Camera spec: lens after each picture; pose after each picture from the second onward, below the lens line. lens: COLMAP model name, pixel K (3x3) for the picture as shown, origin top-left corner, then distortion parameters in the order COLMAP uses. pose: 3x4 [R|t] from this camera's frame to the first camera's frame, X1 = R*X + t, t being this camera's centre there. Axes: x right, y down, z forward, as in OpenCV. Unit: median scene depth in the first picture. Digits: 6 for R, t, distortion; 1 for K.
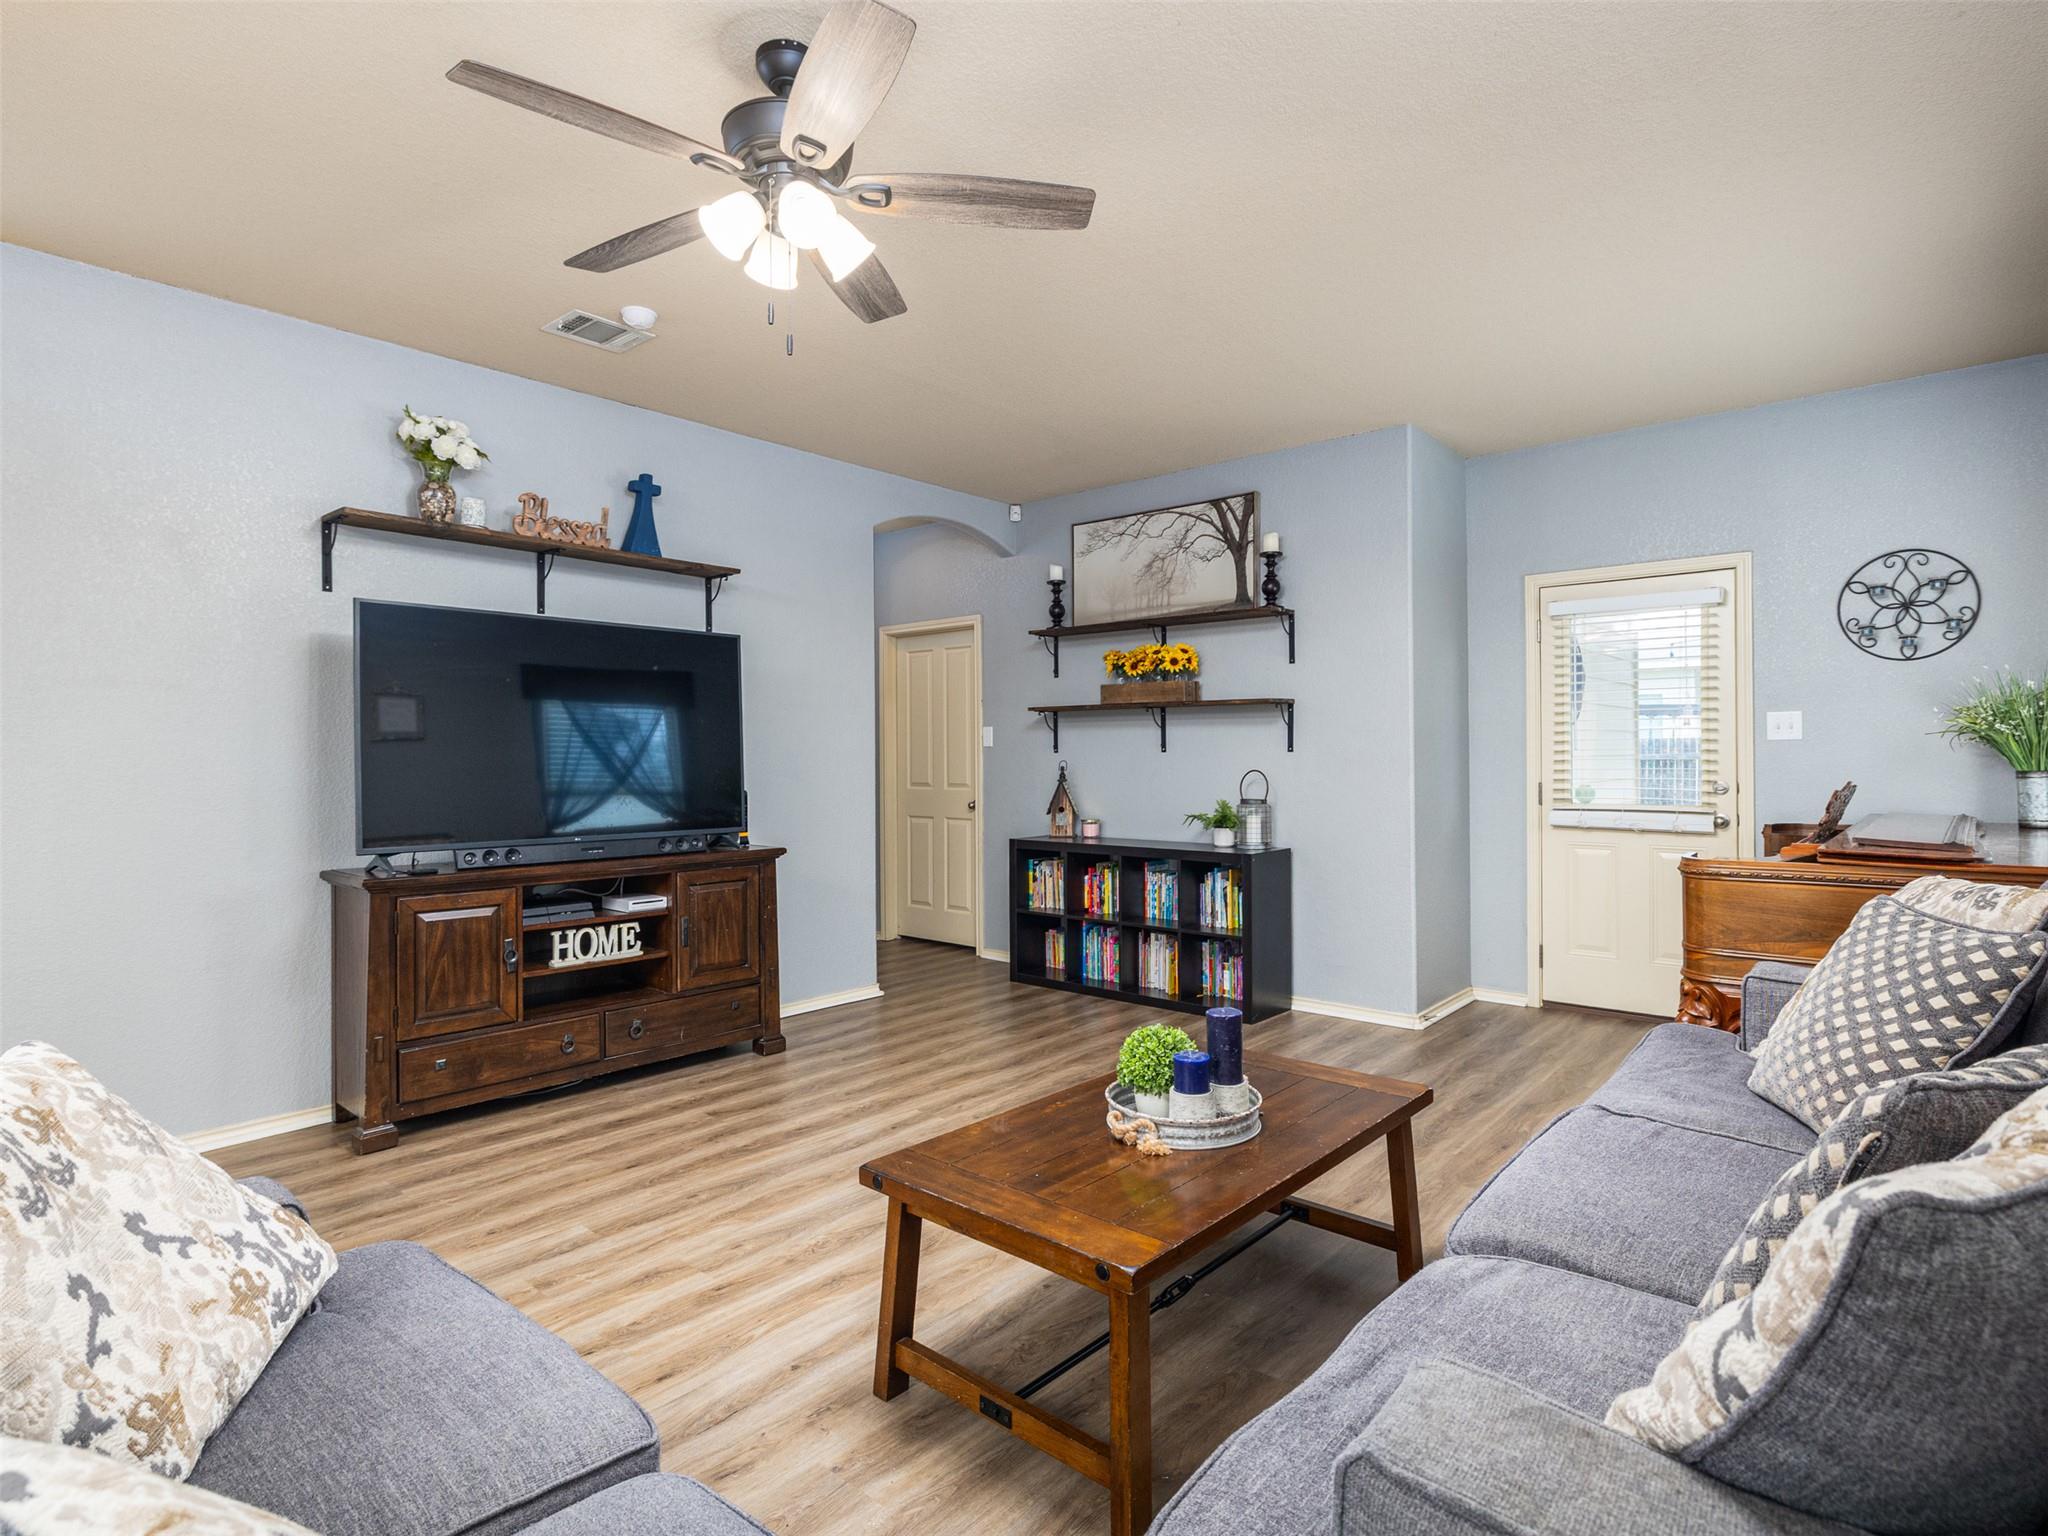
lens RADIAL K [[1081.0, 0, 1026.1], [0, 1081.0, 751.9], [0, 0, 1]] dist [-0.007852, -0.000442]
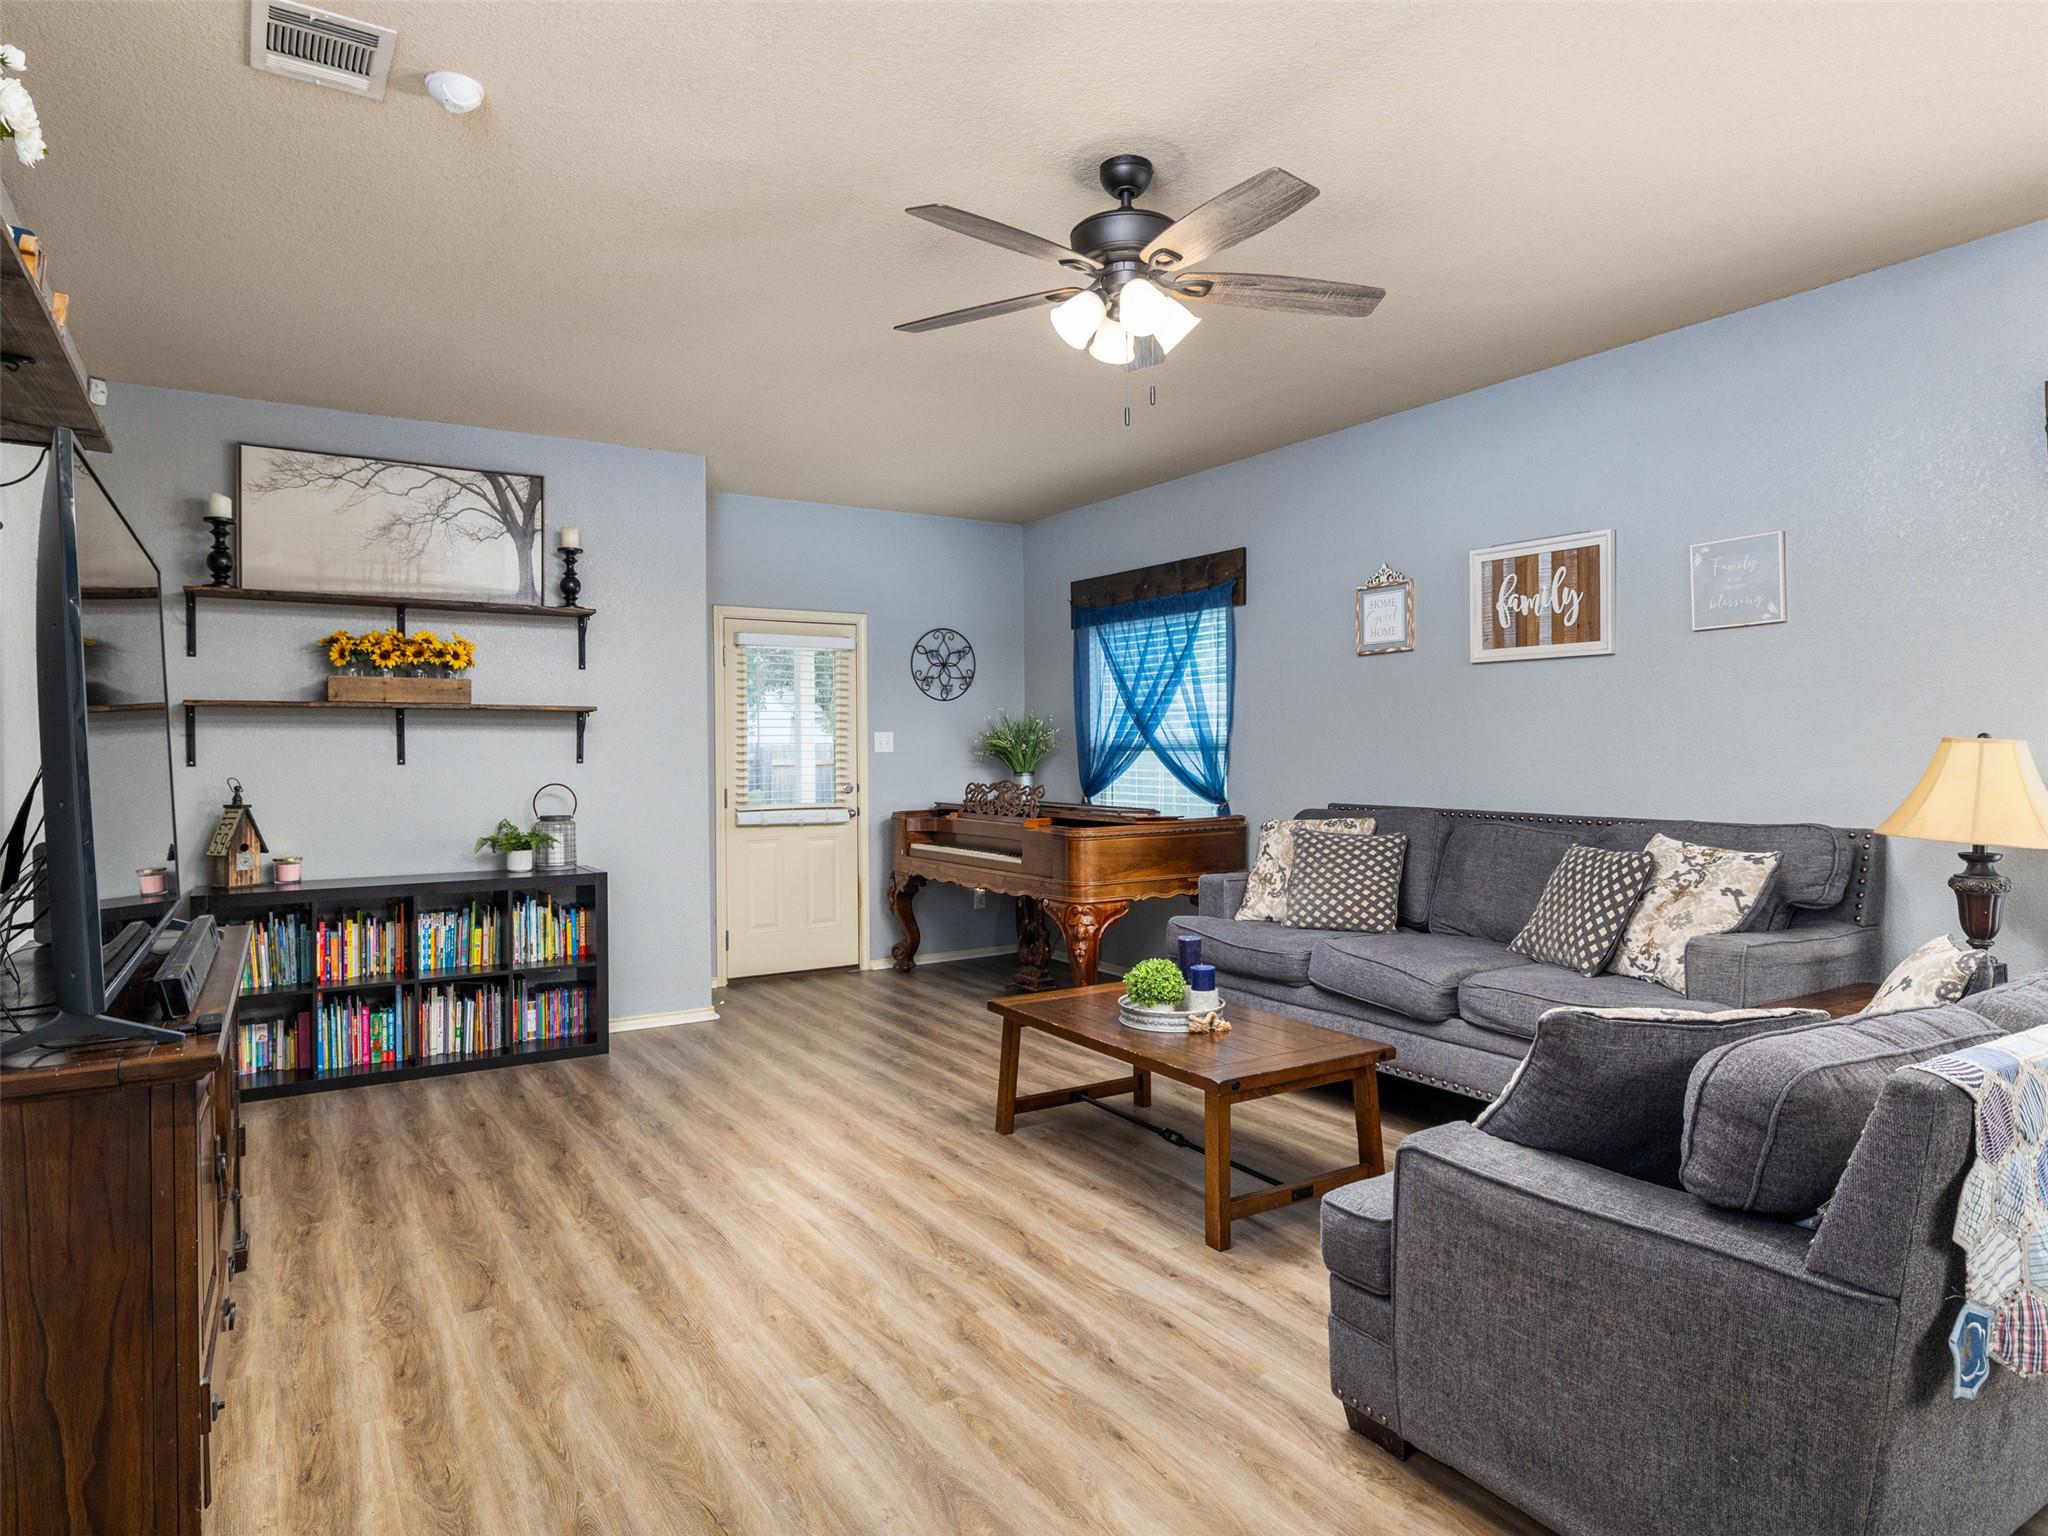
lens RADIAL K [[1212.8, 0, 1037.2], [0, 1212.8, 769.8], [0, 0, 1]] dist [0.003284, 0.001346]
pose [[0.273765, -0.012930, 0.961710, -0.783652], [0.002167, 0.999915, 0.012827, -0.008830], [-0.961794, -0.001428, 0.273769, 0.387008]]
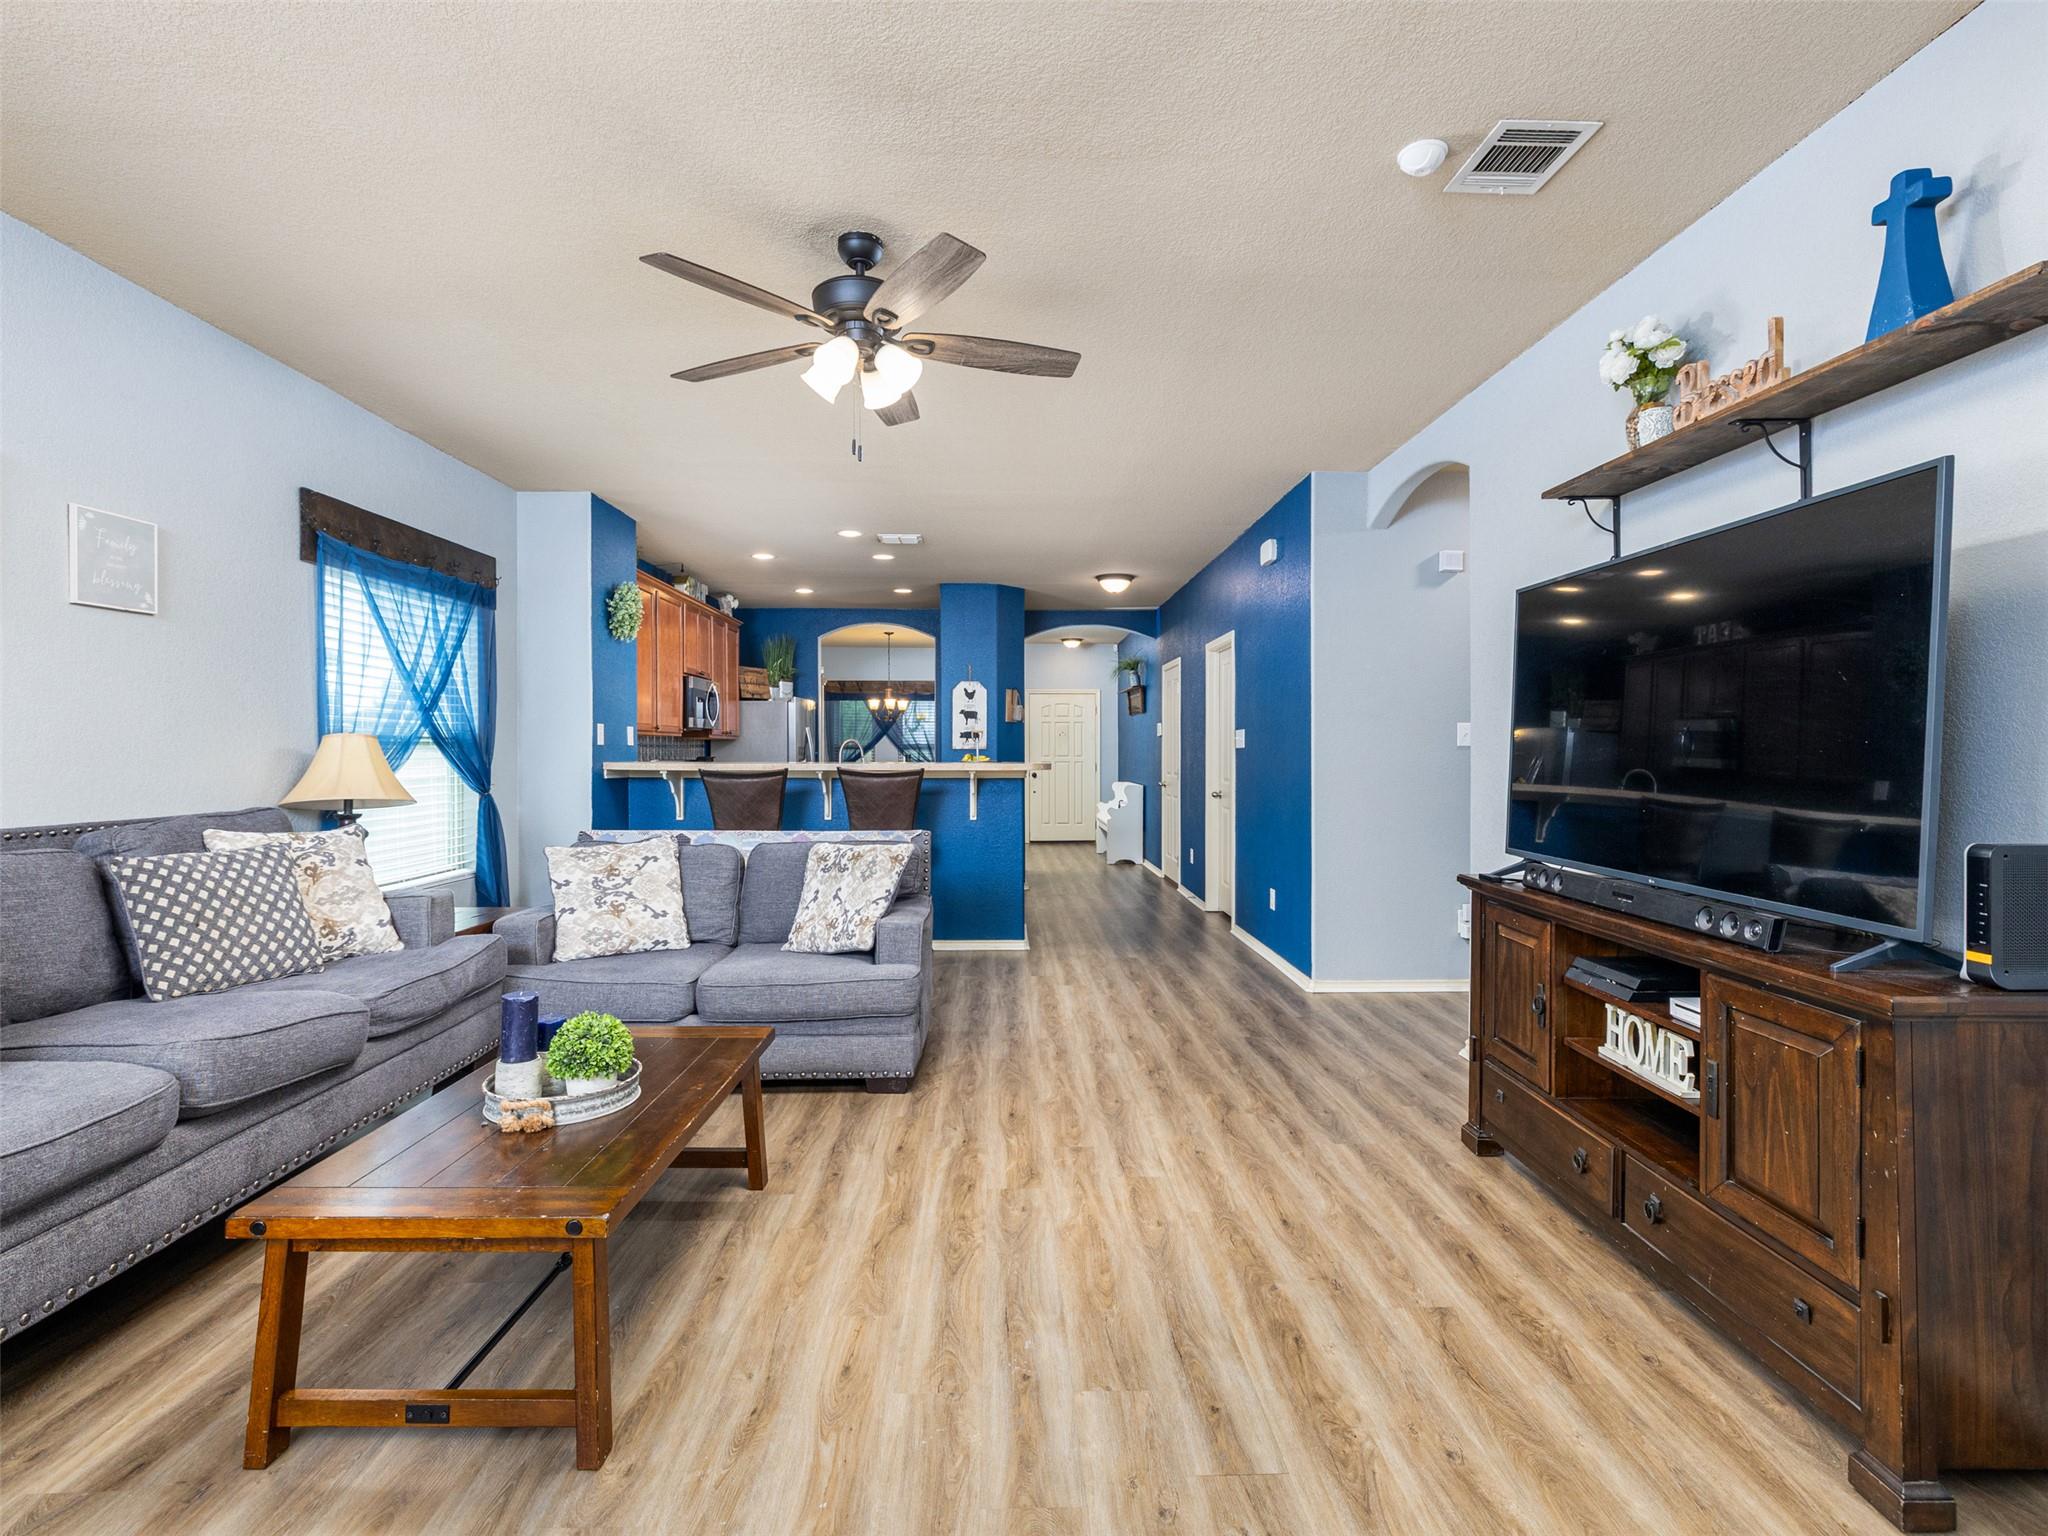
lens RADIAL K [[977.2, 0, 1021.2], [0, 977.2, 760.5], [0, 0, 1]] dist [0.012869, -0.000352]
pose [[-0.738502, 0.011009, -0.674162, 0.243556], [0.005880, 0.999934, 0.009887, -0.000439], [0.674226, 0.003338, -0.738517, 1.073776]]
